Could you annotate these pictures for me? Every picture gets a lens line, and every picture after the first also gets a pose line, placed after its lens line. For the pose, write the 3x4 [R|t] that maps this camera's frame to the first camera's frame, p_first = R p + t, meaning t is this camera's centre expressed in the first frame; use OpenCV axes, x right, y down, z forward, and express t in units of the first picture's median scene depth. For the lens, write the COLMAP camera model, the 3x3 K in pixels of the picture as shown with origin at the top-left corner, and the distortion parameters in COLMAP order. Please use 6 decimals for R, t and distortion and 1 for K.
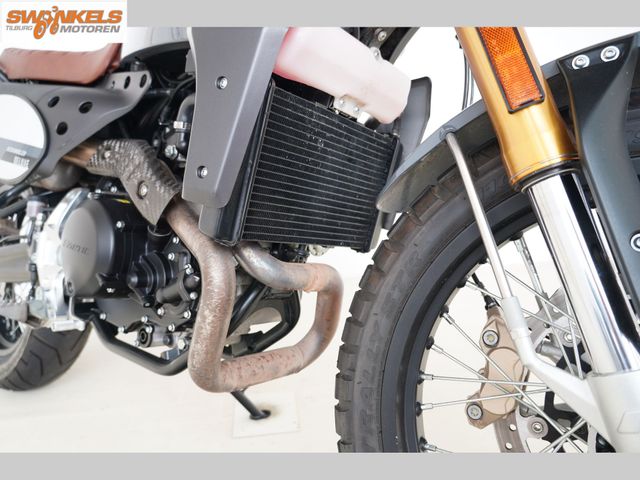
lens RADIAL K [[430.7, 0, 320.0], [0, 430.7, 240.0], [0, 0, 1]] dist [-0.022413, 0.000486]
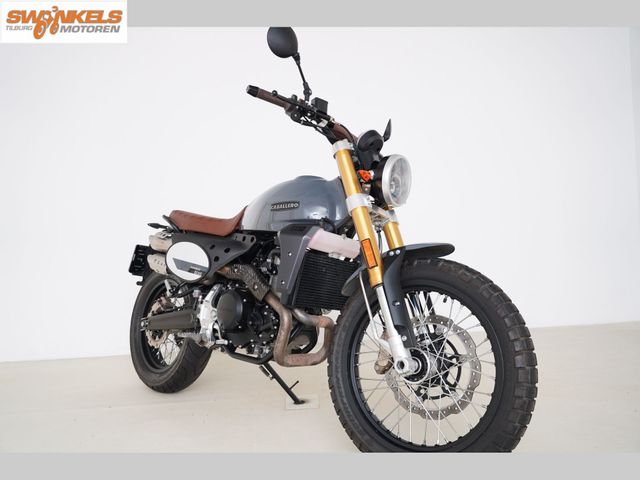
lens RADIAL K [[430.7, 0, 320.0], [0, 430.7, 240.0], [0, 0, 1]] dist [-0.022413, 0.000486]
pose [[0.996361, -0.014083, -0.084056, 0.181502], [-0.001297, 0.983635, -0.180171, 0.068206], [0.085218, 0.179624, 0.980037, -1.467806]]
